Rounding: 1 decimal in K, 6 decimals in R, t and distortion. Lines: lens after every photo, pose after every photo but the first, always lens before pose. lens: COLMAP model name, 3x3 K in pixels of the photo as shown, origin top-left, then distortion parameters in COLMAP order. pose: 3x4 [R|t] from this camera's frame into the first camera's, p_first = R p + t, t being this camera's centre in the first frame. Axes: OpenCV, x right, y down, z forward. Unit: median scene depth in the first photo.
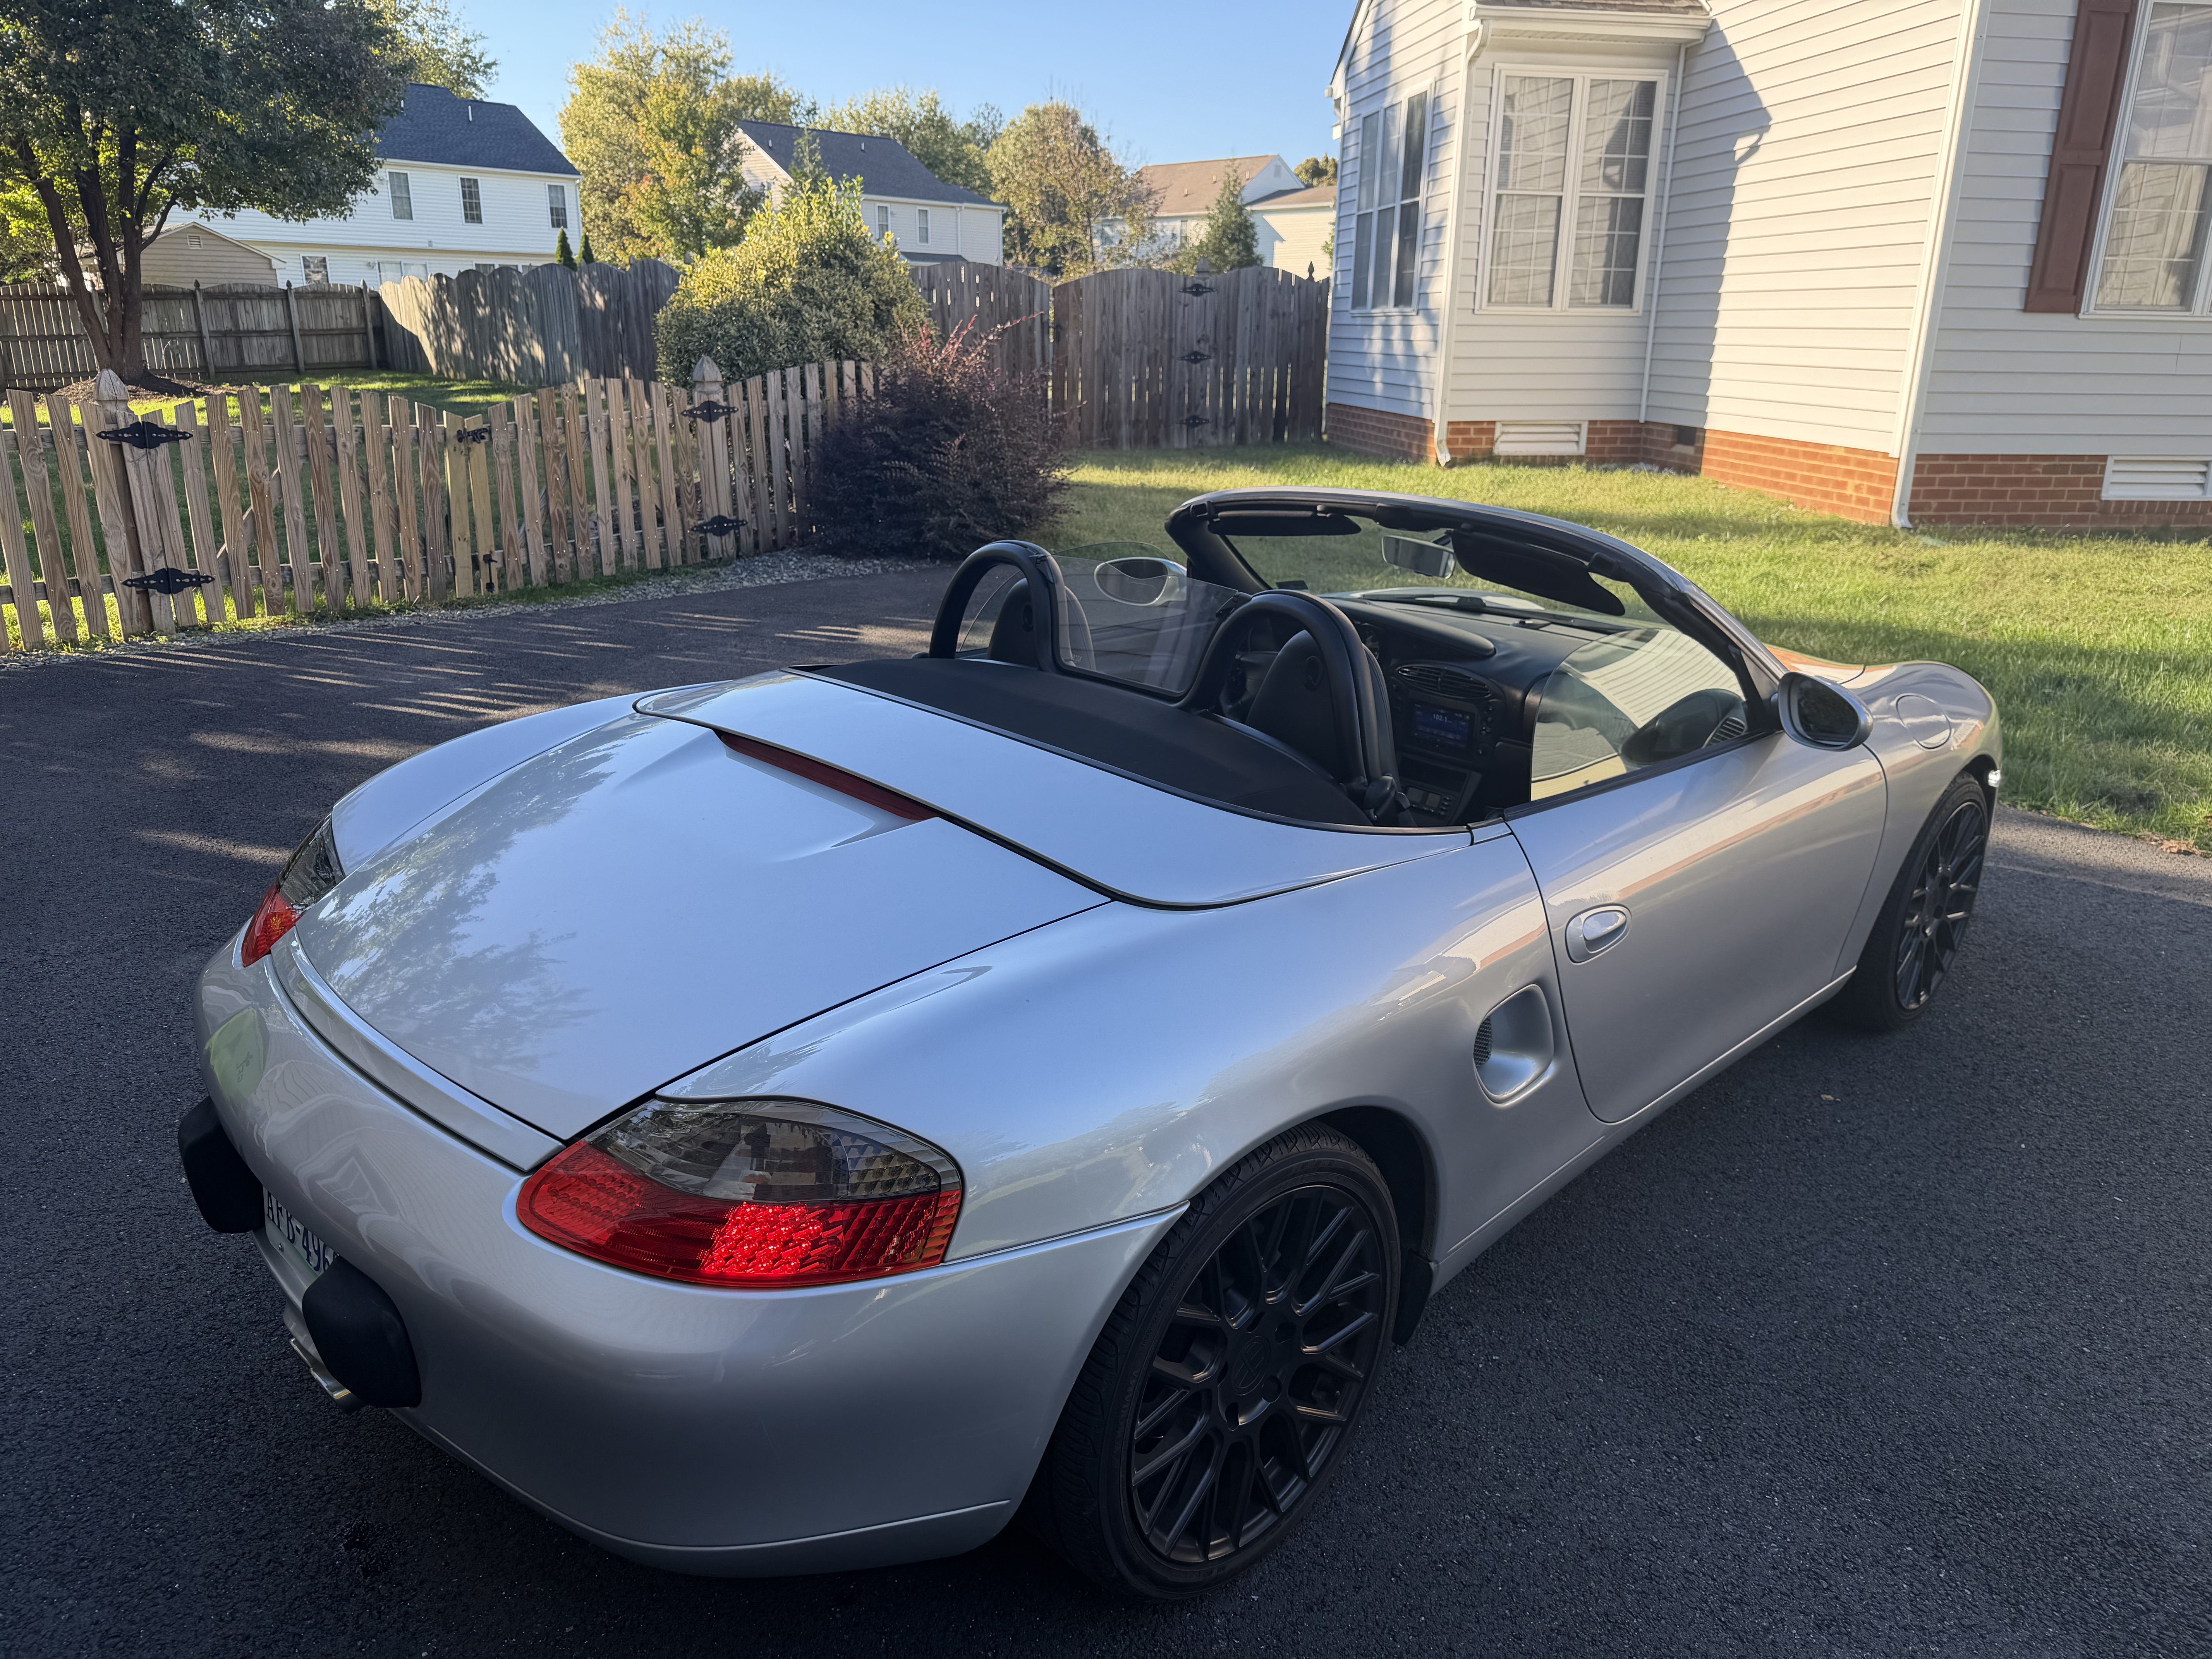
lens RADIAL K [[1531.4, 0, 1102.9], [0, 1531.4, 819.8], [0, 0, 1]] dist [0.011162, 0.003027]
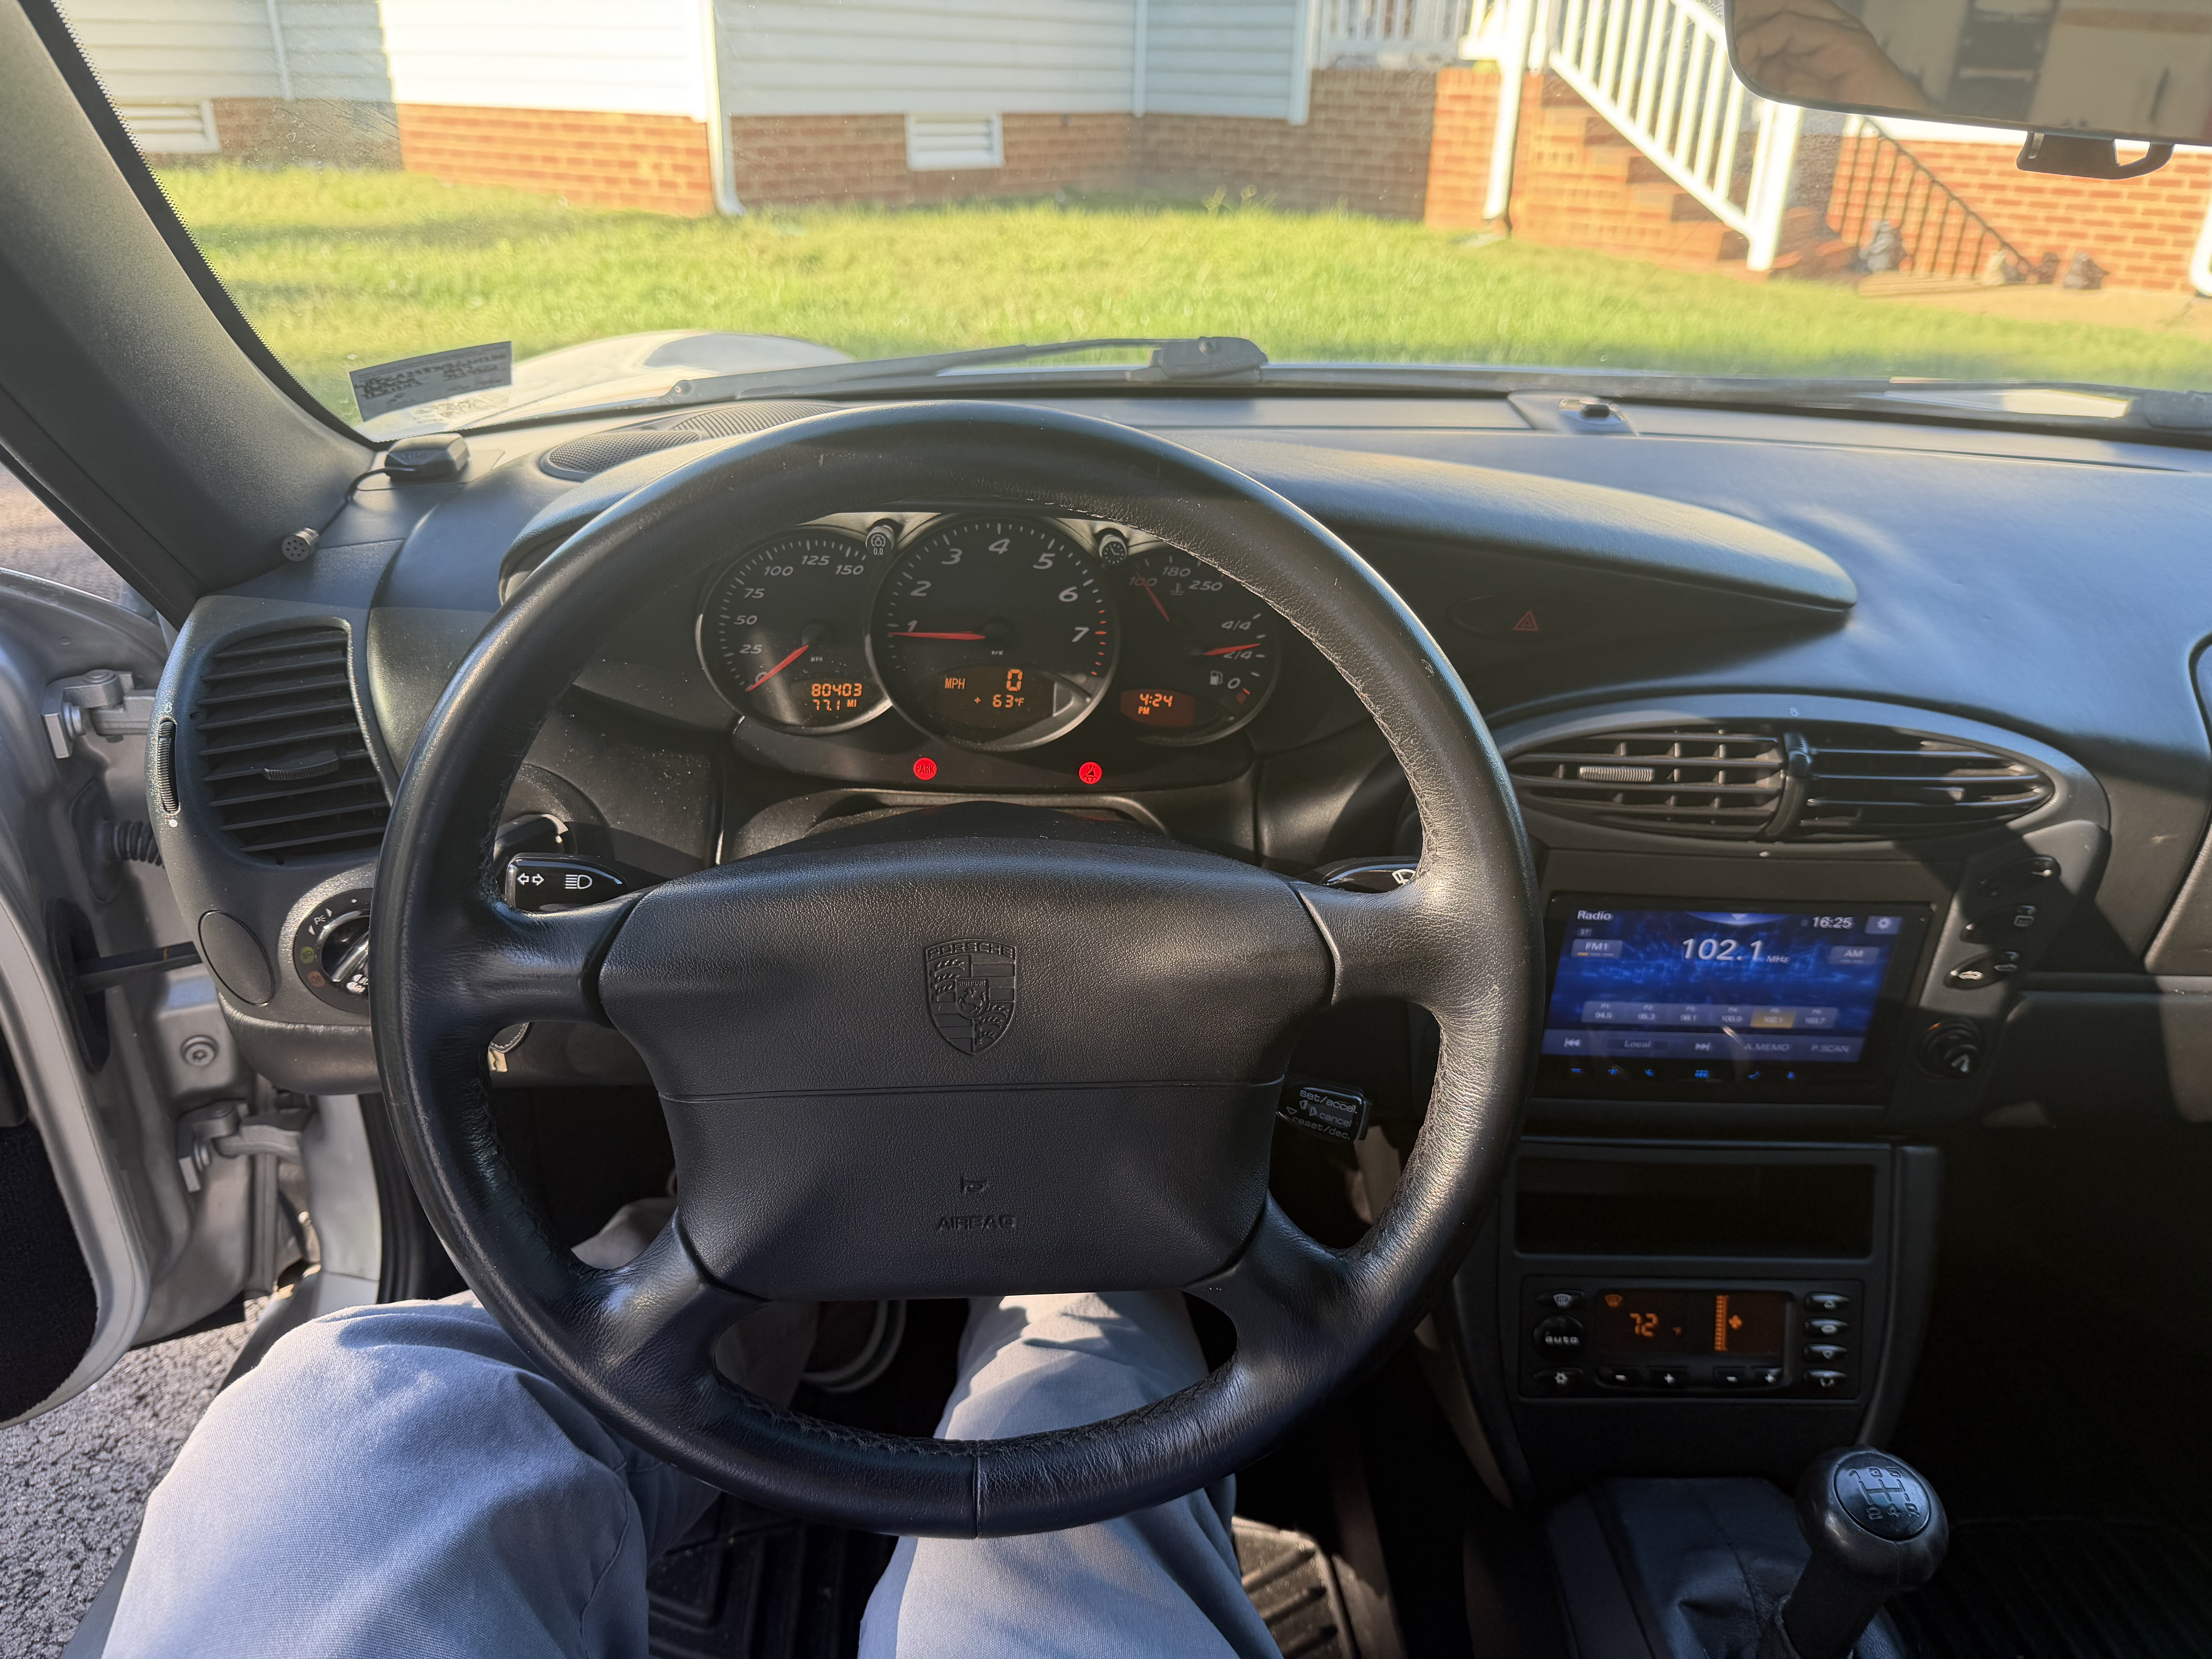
lens RADIAL K [[1531.4, 0, 1102.9], [0, 1531.4, 819.8], [0, 0, 1]] dist [0.011162, 0.003027]
pose [[0.663120, -0.327944, 0.672848, 0.014889], [0.218600, 0.944572, 0.244942, -0.046360], [-0.715881, -0.015342, 0.698054, 0.294817]]
